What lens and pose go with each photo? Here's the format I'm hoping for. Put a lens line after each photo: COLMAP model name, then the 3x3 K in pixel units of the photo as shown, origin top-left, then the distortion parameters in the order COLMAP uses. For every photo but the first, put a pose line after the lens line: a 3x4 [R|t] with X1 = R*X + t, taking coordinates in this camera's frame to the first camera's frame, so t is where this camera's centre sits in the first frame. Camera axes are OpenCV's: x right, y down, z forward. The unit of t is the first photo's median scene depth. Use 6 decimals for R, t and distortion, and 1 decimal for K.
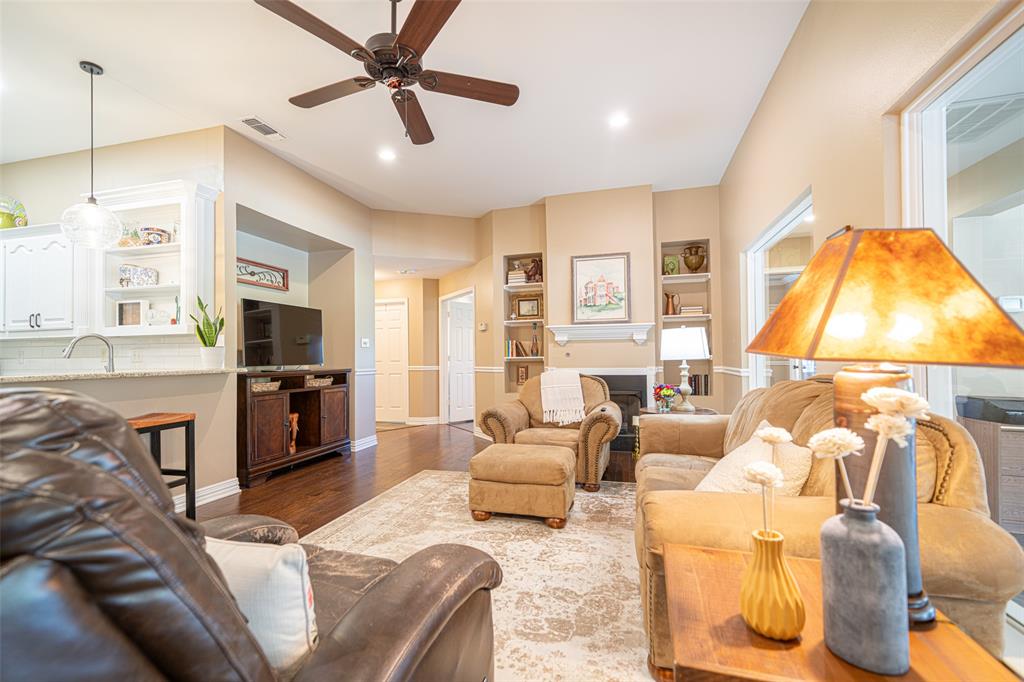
lens RADIAL K [[435.3, 0, 512.7], [0, 435.3, 346.9], [0, 0, 1]] dist [0.001853, 0.000022]
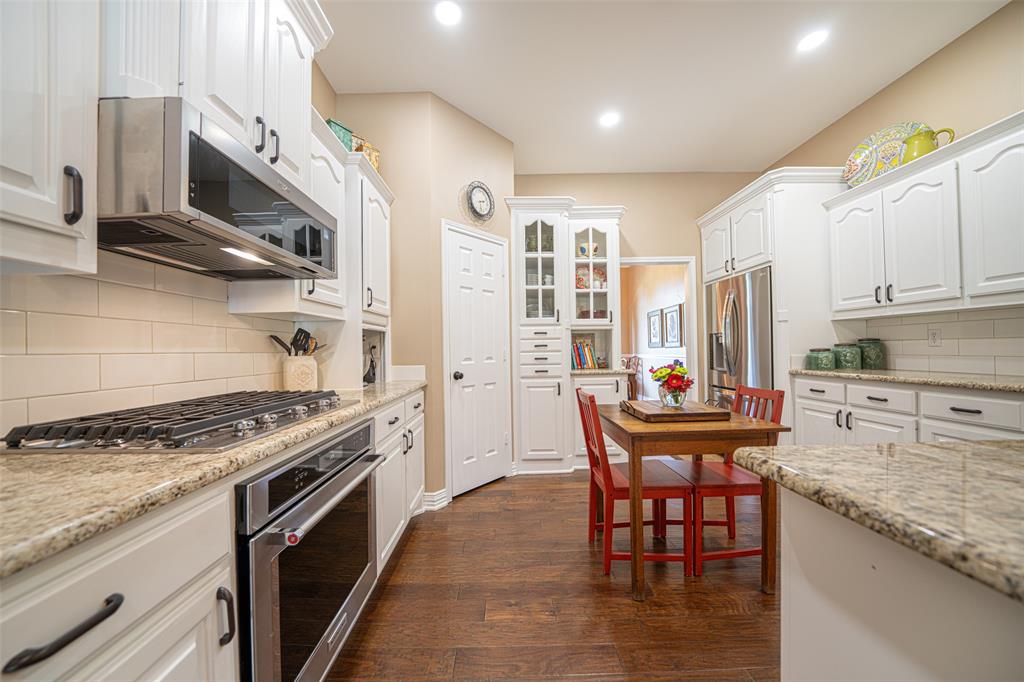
lens RADIAL K [[356.2, 0, 501.6], [0, 356.2, 346.5], [0, 0, 1]] dist [-0.019283, 0.000594]
pose [[0.252653, 0.005330, -0.967542, -0.860510], [0.026551, 0.999570, 0.012440, 0.014193], [0.967192, -0.028832, 0.252403, 0.208361]]
